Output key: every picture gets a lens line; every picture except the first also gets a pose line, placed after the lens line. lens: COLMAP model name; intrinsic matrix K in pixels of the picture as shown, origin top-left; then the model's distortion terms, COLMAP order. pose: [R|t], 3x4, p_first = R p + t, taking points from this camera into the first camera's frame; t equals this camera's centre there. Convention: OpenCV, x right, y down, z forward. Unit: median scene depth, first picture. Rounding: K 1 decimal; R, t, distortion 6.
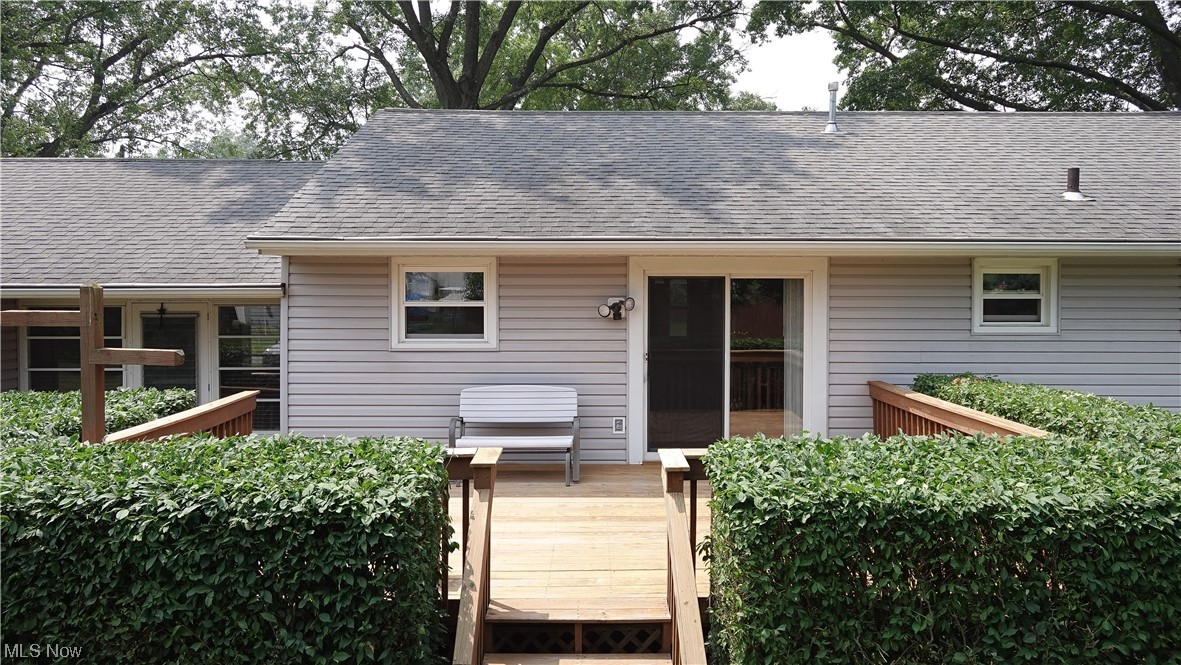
lens RADIAL K [[853.8, 0, 598.3], [0, 853.8, 329.9], [0, 0, 1]] dist [0.011634, 0.001192]
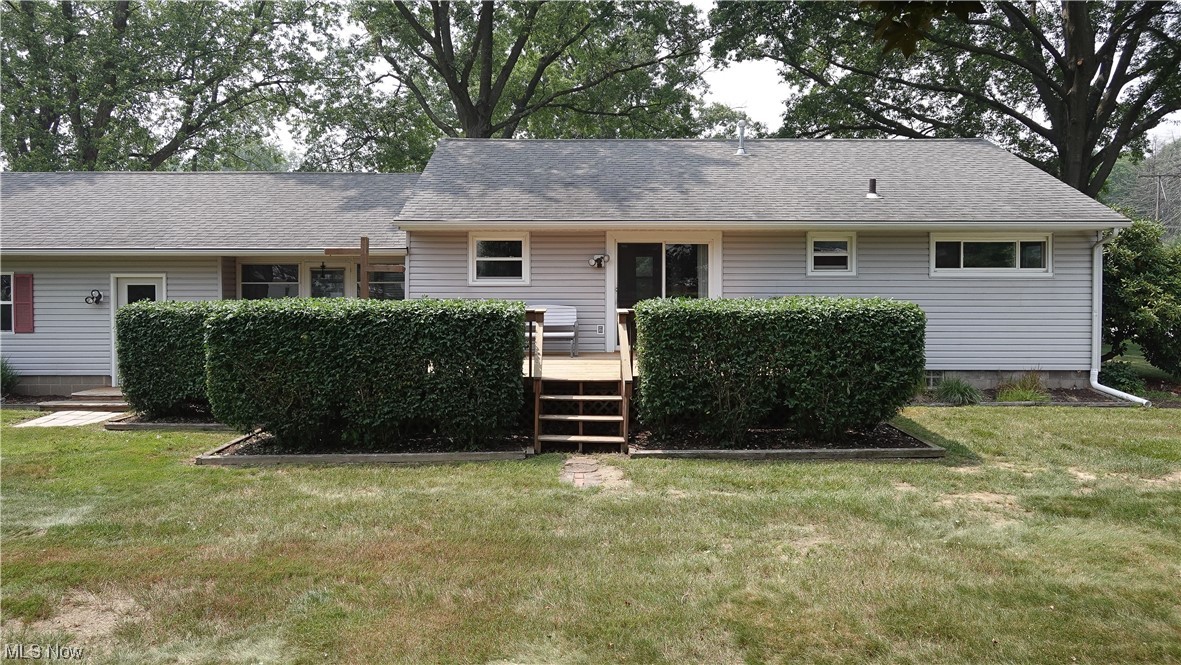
lens RADIAL K [[853.8, 0, 585.7], [0, 853.8, 328.3], [0, 0, 1]] dist [0.011634, 0.001192]
pose [[0.999997, -0.002581, -0.000165, -0.005490], [0.002580, 0.999995, -0.001708, 0.110049], [0.000169, 0.001708, 0.999999, -0.706120]]
